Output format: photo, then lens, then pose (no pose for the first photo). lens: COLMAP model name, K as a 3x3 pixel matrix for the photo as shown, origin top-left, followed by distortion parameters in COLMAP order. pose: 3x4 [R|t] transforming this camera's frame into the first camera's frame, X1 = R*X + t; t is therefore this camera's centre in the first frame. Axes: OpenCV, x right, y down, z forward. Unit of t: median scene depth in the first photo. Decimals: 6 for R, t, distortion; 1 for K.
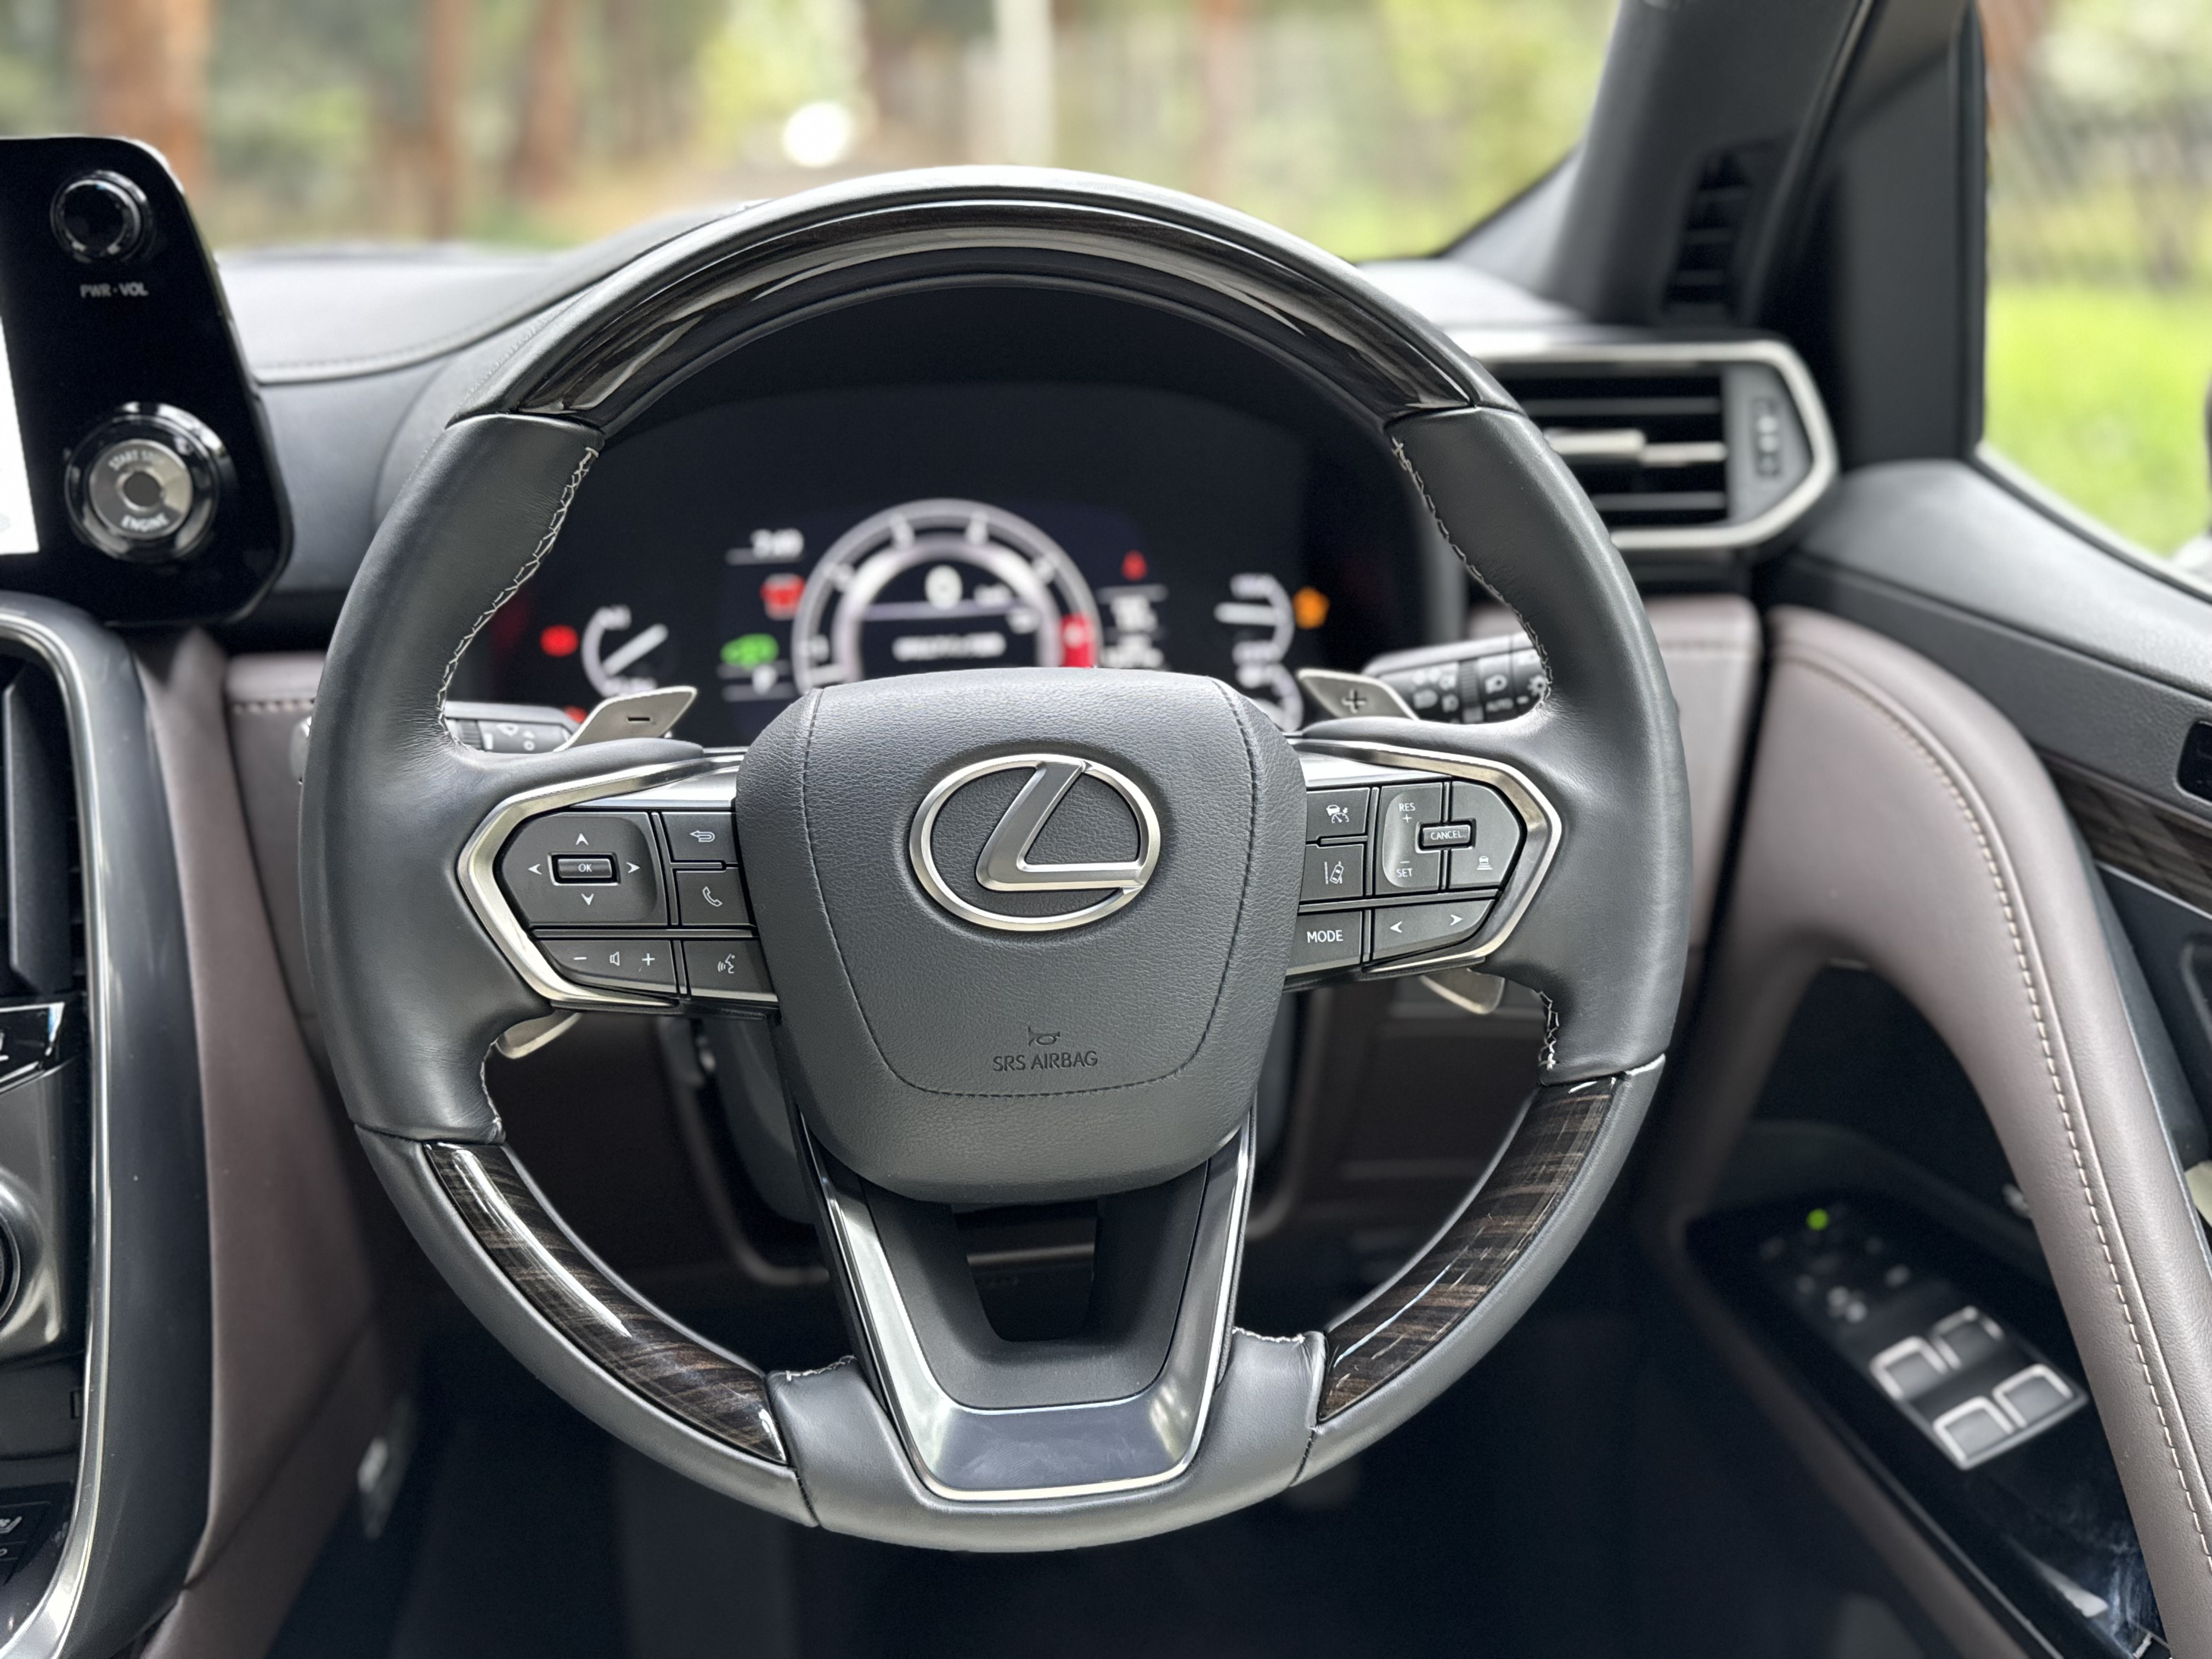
lens RADIAL K [[2086.0, 0, 1106.0], [0, 2086.0, 829.5], [0, 0, 1]] dist [0.051461, 0.000531]
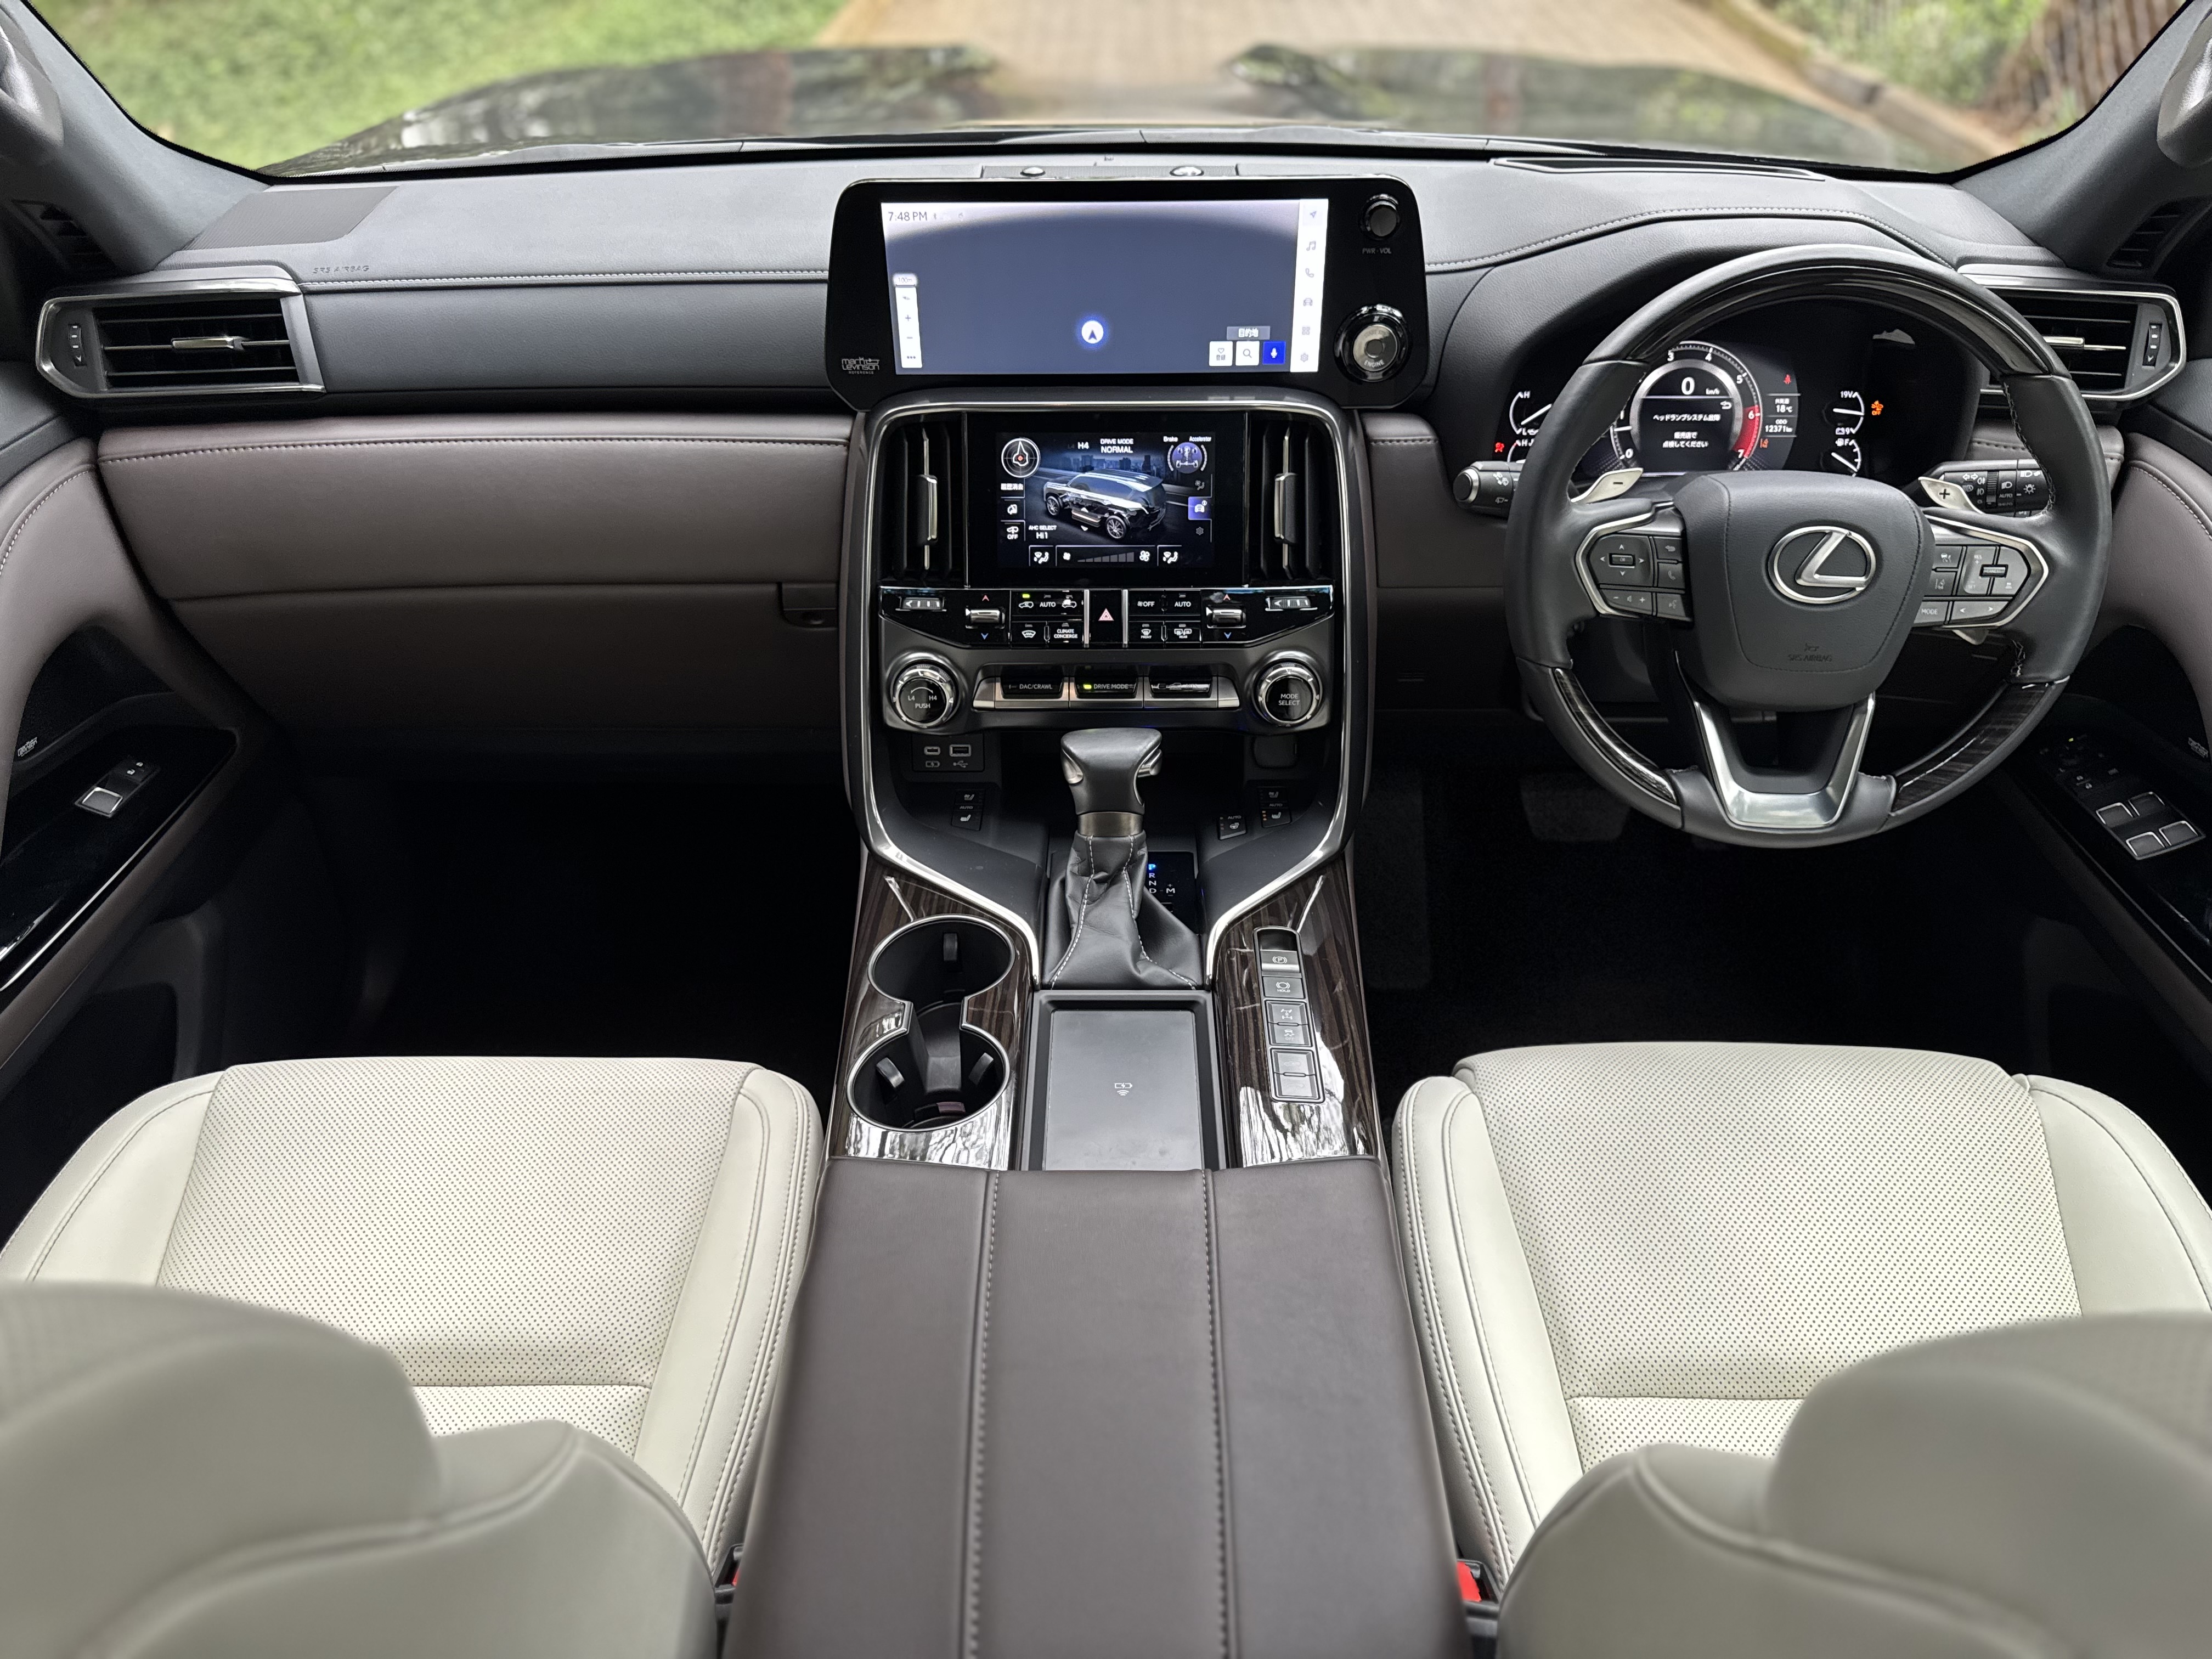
lens RADIAL K [[1554.9, 0, 1106.0], [0, 1554.9, 829.5], [0, 0, 1]] dist [0.001226, -0.025747]
pose [[0.986317, 0.106854, -0.125540, -0.539152], [-0.064138, 0.950227, 0.304886, -0.179745], [0.151870, -0.292662, 0.944078, -0.804904]]
